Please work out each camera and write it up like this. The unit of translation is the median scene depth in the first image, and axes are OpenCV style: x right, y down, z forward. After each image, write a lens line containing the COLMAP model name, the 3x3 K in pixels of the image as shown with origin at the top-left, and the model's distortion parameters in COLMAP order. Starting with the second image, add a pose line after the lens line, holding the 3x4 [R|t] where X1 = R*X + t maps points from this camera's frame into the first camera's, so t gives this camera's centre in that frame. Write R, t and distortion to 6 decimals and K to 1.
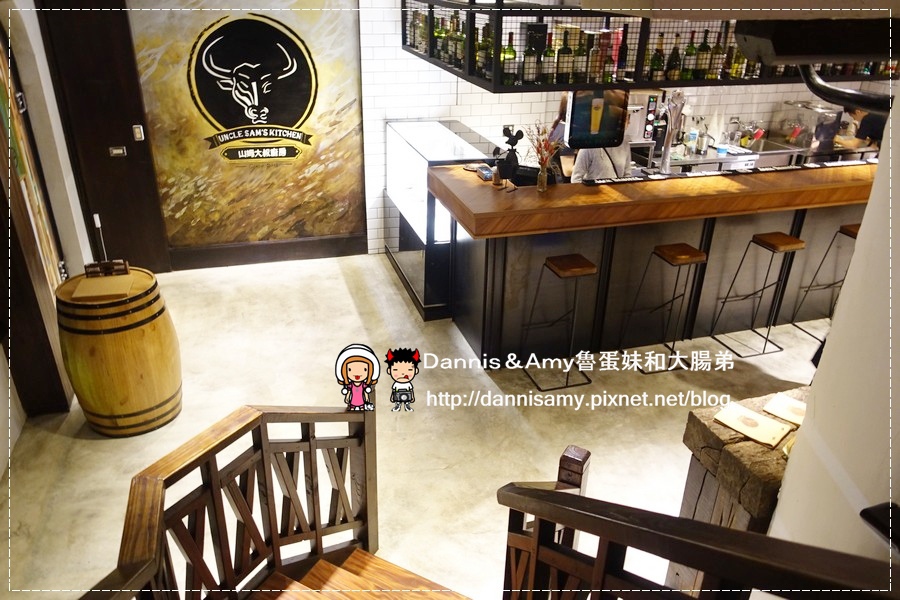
lens RADIAL K [[667.9, 0, 446.6], [0, 667.9, 300.3], [0, 0, 1]] dist [-0.001201, 0.001015]
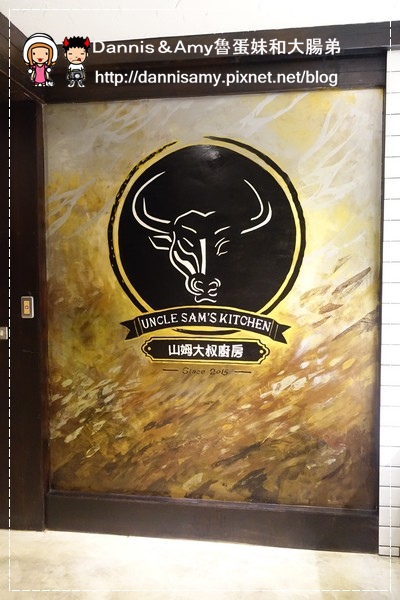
lens RADIAL K [[544.1, 0, 199.6], [0, 544.1, 294.6], [0, 0, 1]] dist [0.005221, 0.001360]
pose [[0.907040, 0.004189, -0.421023, -0.072386], [-0.162277, 0.926175, -0.340391, -0.098798], [0.388515, 0.377070, 0.840758, 0.564501]]
